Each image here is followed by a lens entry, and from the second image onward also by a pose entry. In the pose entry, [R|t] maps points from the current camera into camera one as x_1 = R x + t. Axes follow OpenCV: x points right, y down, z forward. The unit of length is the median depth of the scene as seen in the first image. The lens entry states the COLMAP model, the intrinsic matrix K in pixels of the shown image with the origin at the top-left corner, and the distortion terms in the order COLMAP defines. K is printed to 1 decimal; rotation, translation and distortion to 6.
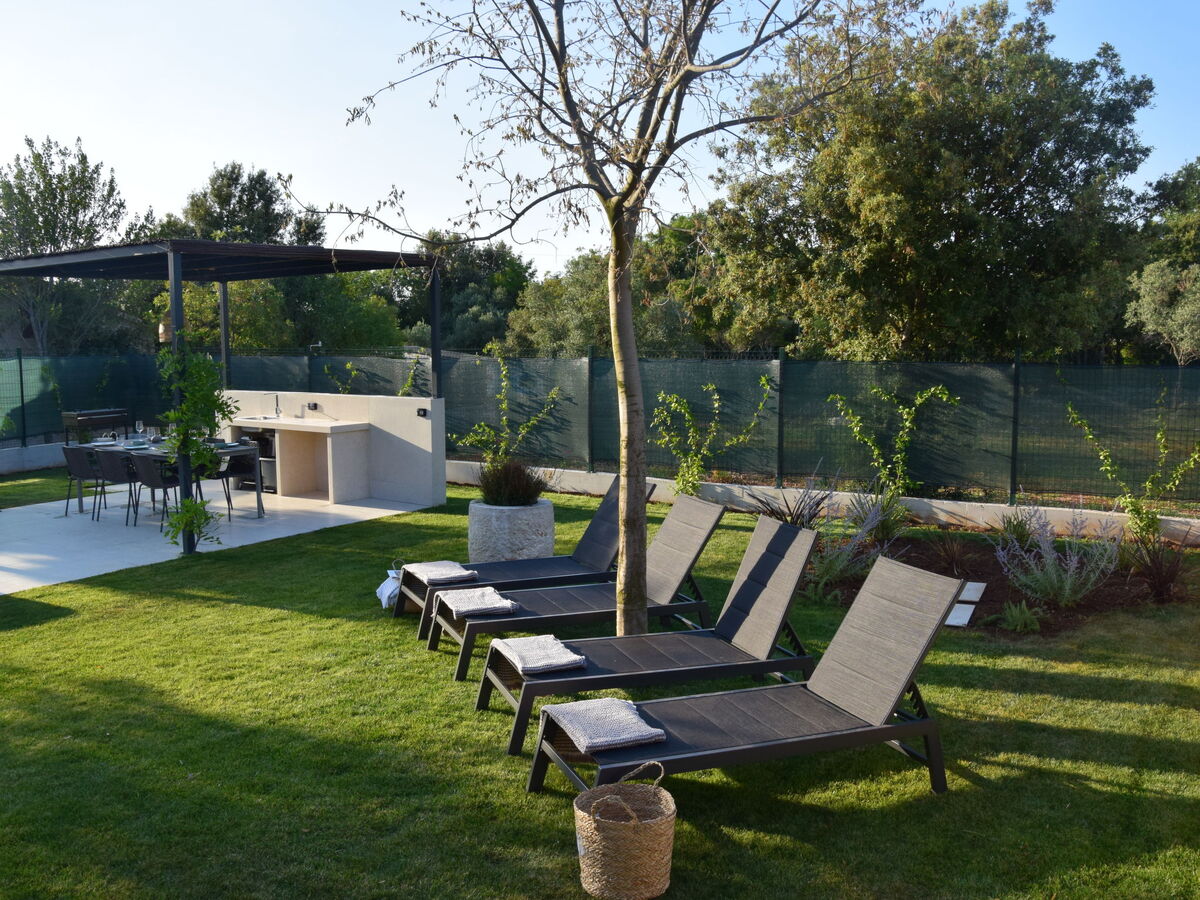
lens RADIAL K [[1067.7, 0, 600.0], [0, 1067.7, 450.0], [0, 0, 1]] dist [-0.147187, 0.117996]
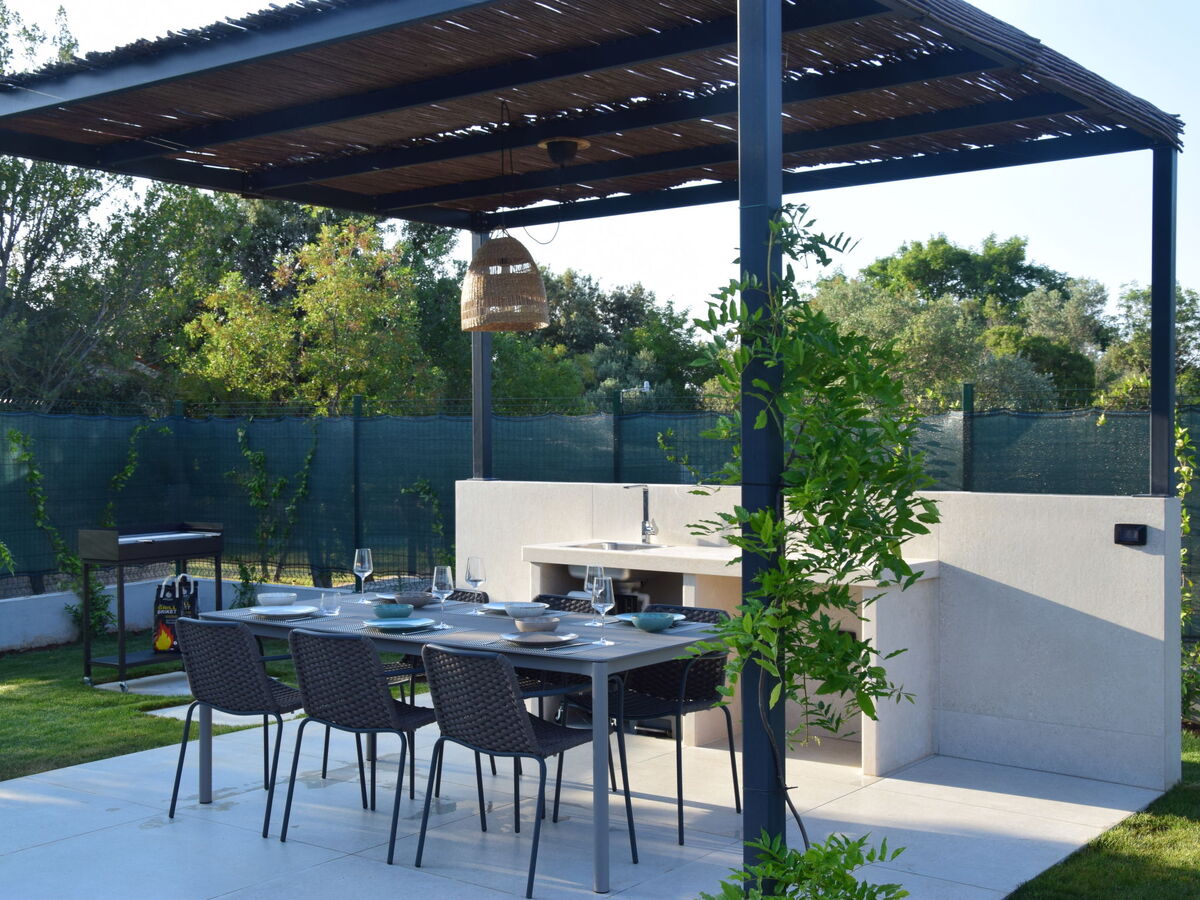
lens RADIAL K [[1527.0, 0, 600.0], [0, 1527.0, 450.0], [0, 0, 1]] dist [-0.009521, 0.370249]
pose [[0.997852, 0.005551, -0.065267, -0.226250], [-0.011952, 0.995105, -0.098100, -0.007106], [0.064403, 0.098670, 0.993034, 0.322905]]
